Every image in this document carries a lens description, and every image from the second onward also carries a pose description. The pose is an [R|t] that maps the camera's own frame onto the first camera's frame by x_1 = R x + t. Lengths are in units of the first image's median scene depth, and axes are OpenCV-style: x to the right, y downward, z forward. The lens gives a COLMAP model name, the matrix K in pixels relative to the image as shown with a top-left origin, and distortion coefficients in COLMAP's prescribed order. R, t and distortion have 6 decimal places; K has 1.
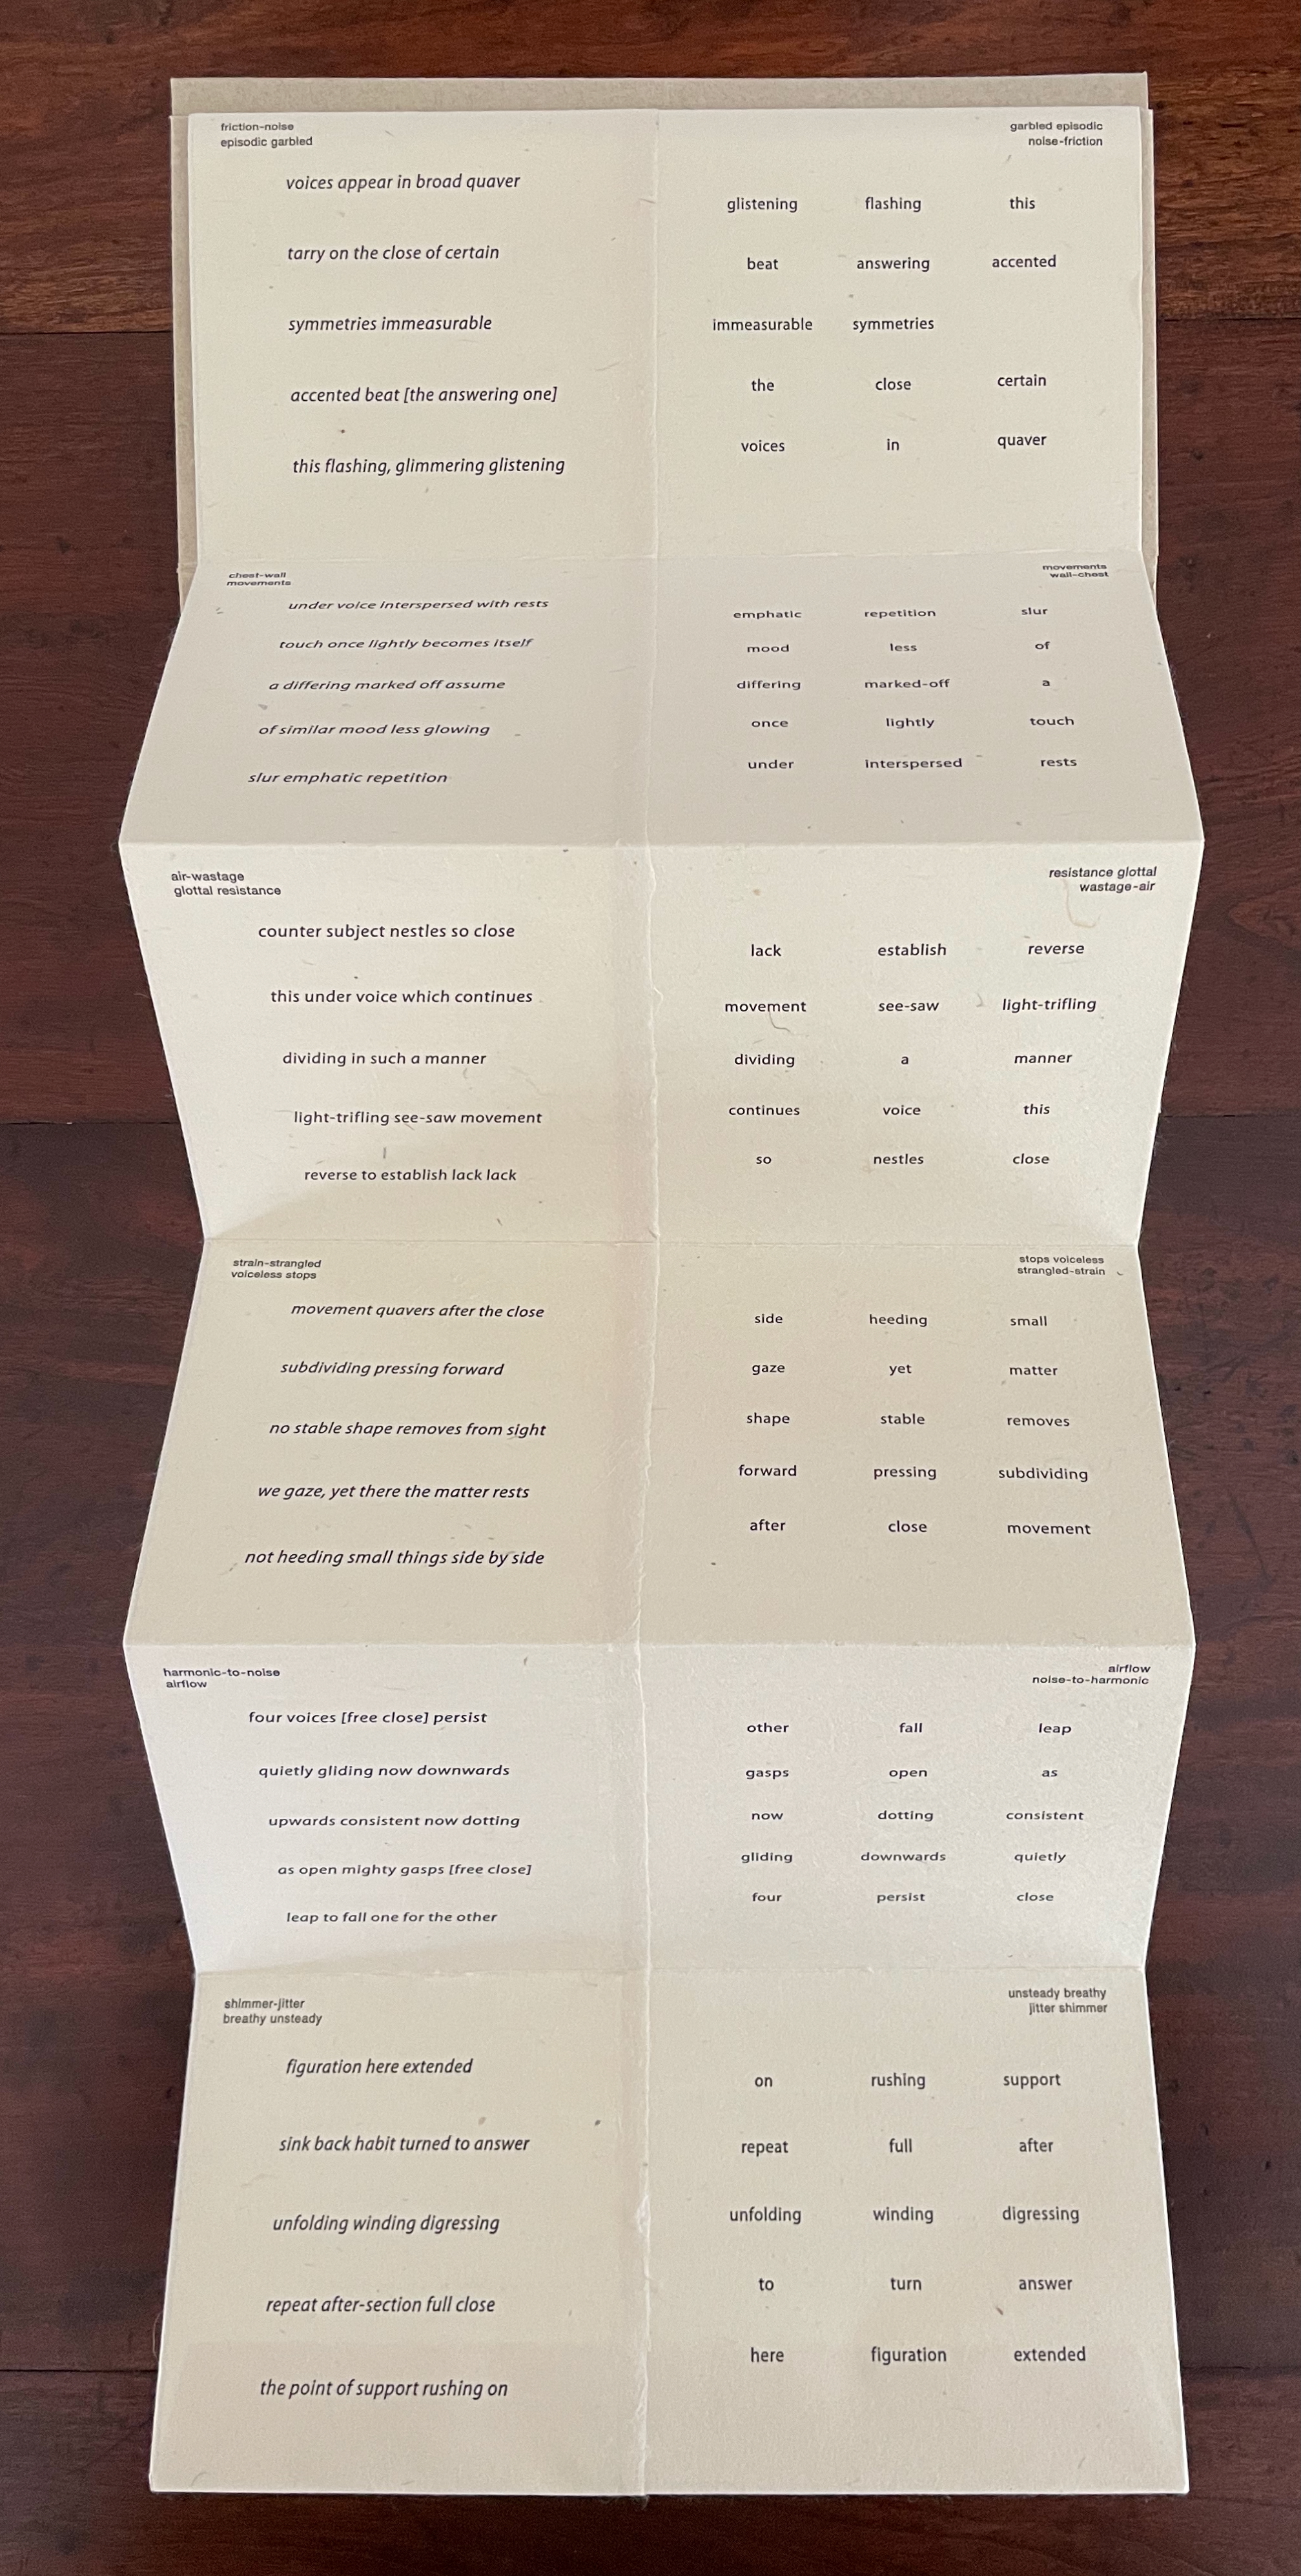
lens RADIAL K [[1810.0, 0, 712.0], [0, 1810.0, 1283.5], [0, 0, 1]] dist [0.046771, -0.085646]
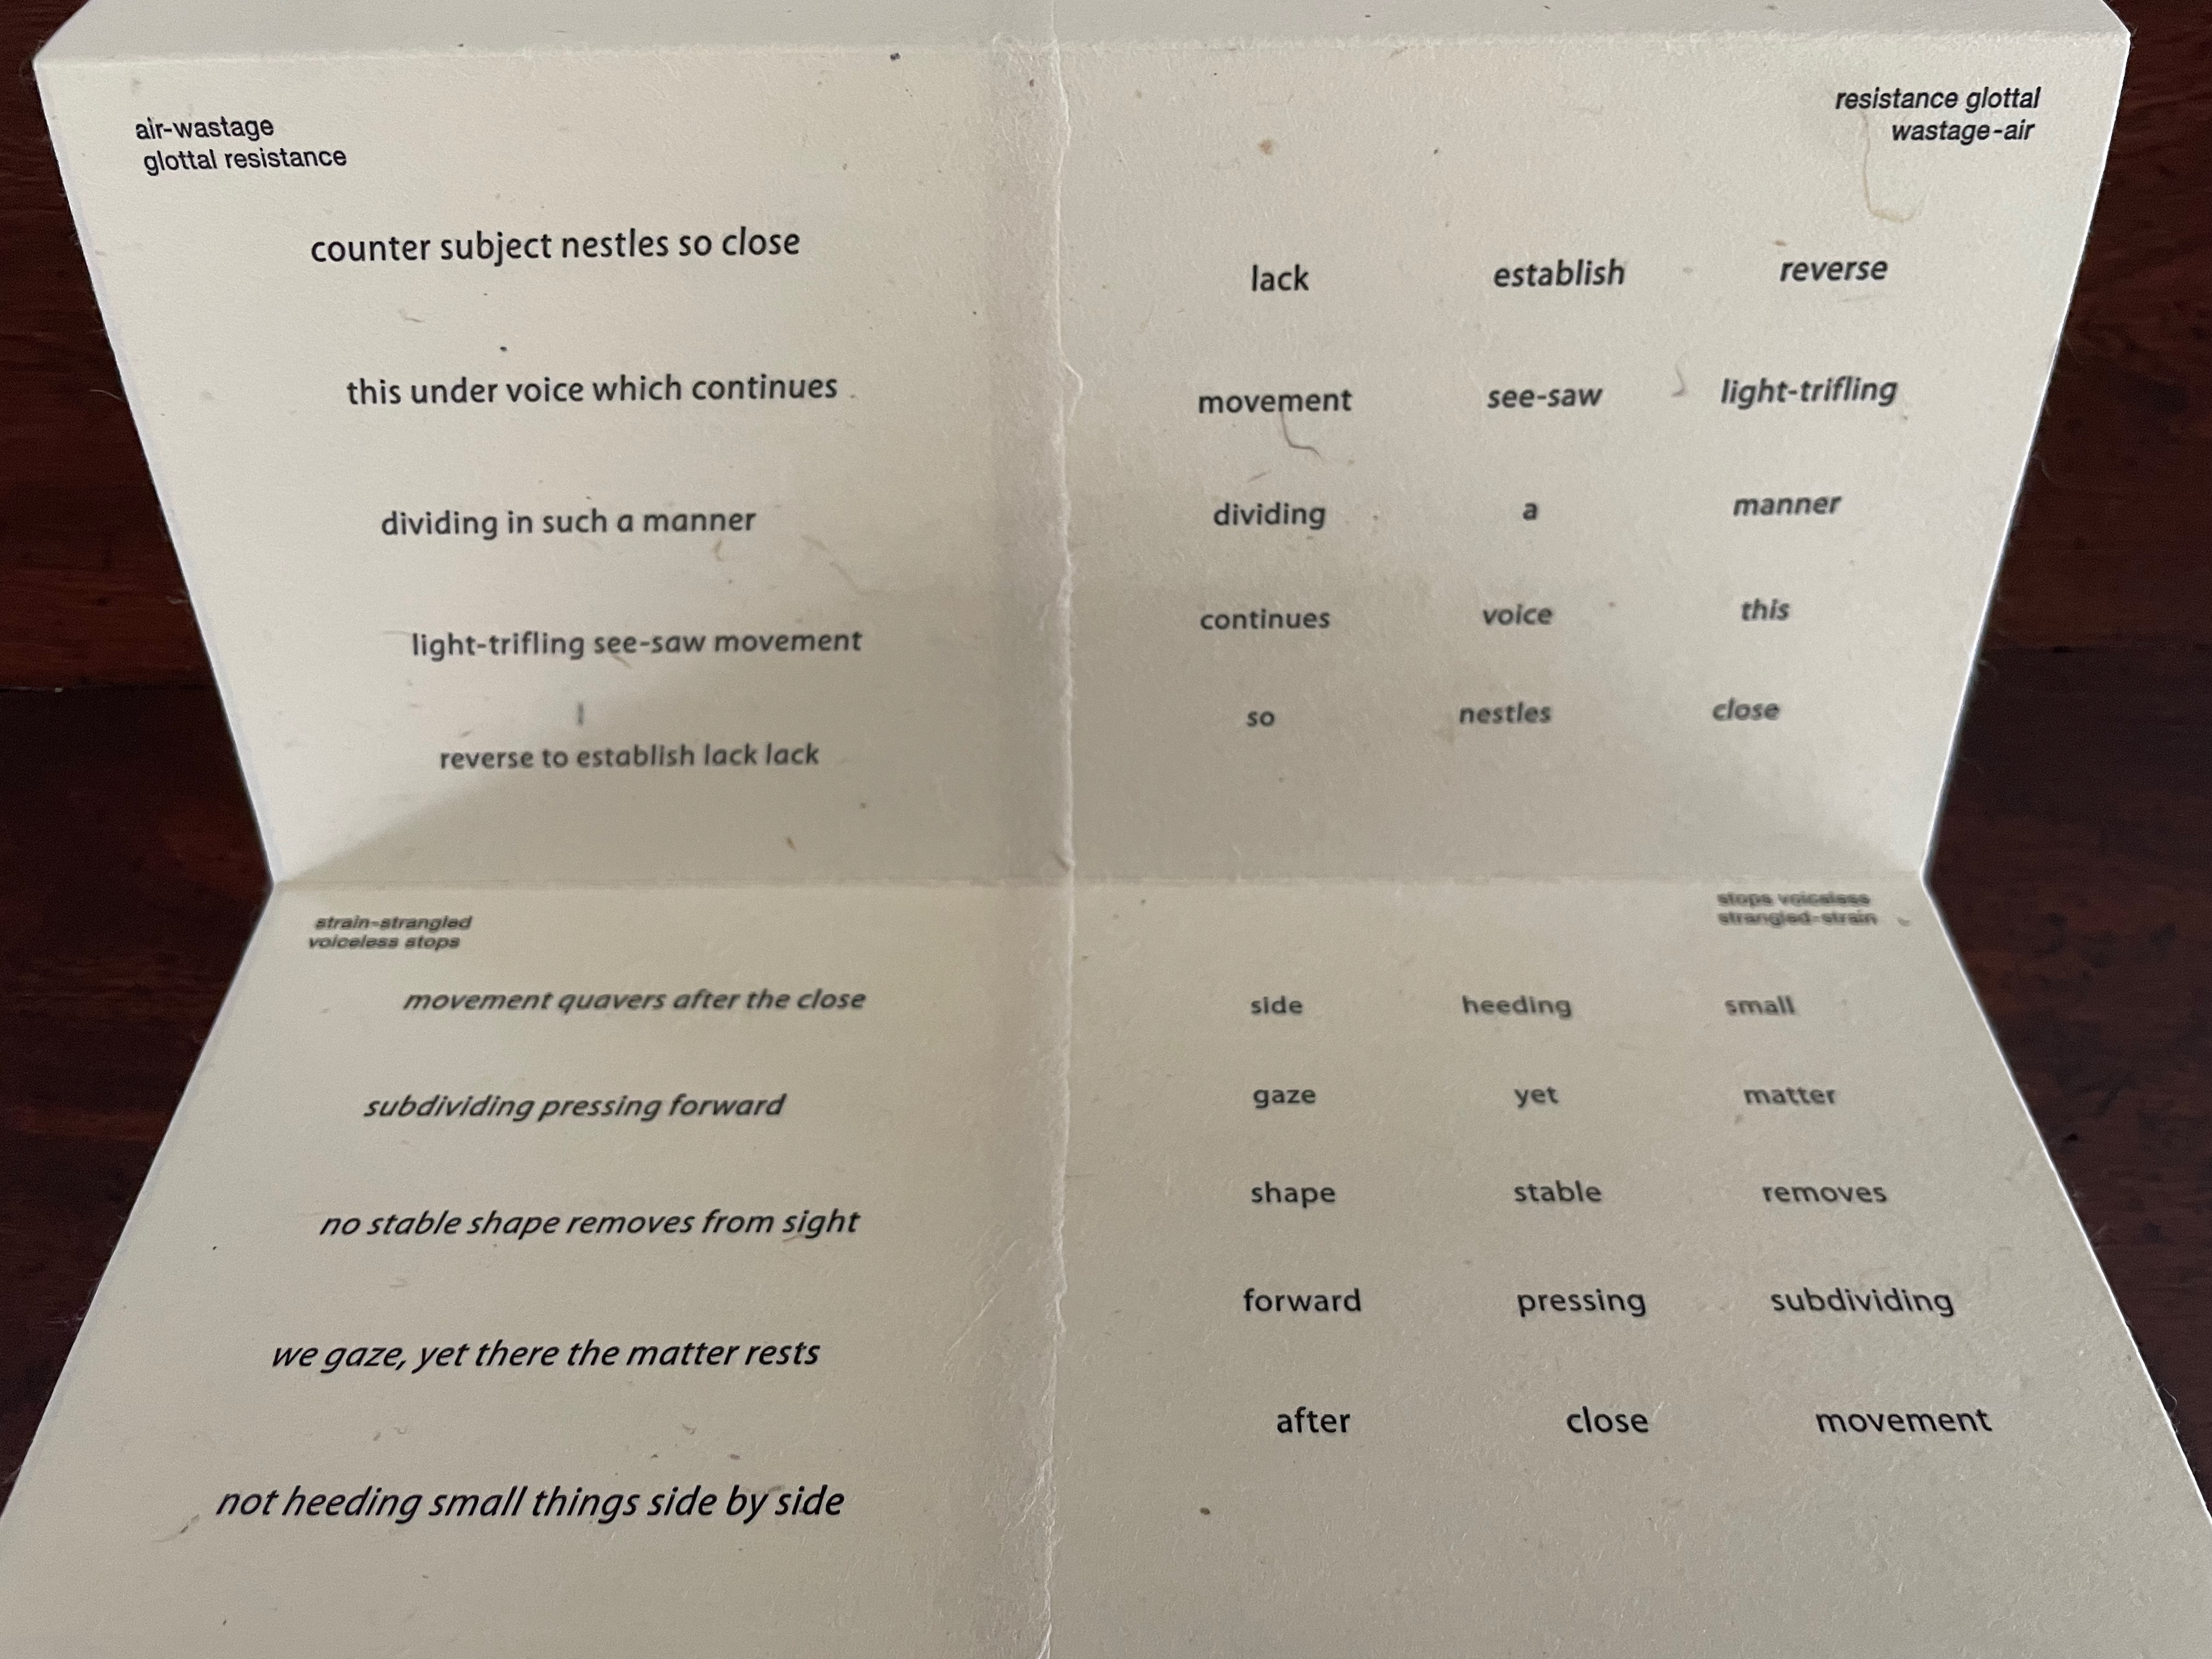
lens RADIAL K [[1626.2, 0, 1091.9], [0, 1626.2, 823.4], [0, 0, 1]] dist [0.059616, -0.109312]
pose [[0.999936, -0.010571, 0.004035, -0.026241], [0.011073, 0.987541, -0.156971, 0.042053], [-0.002326, 0.157006, 0.987595, 0.514989]]
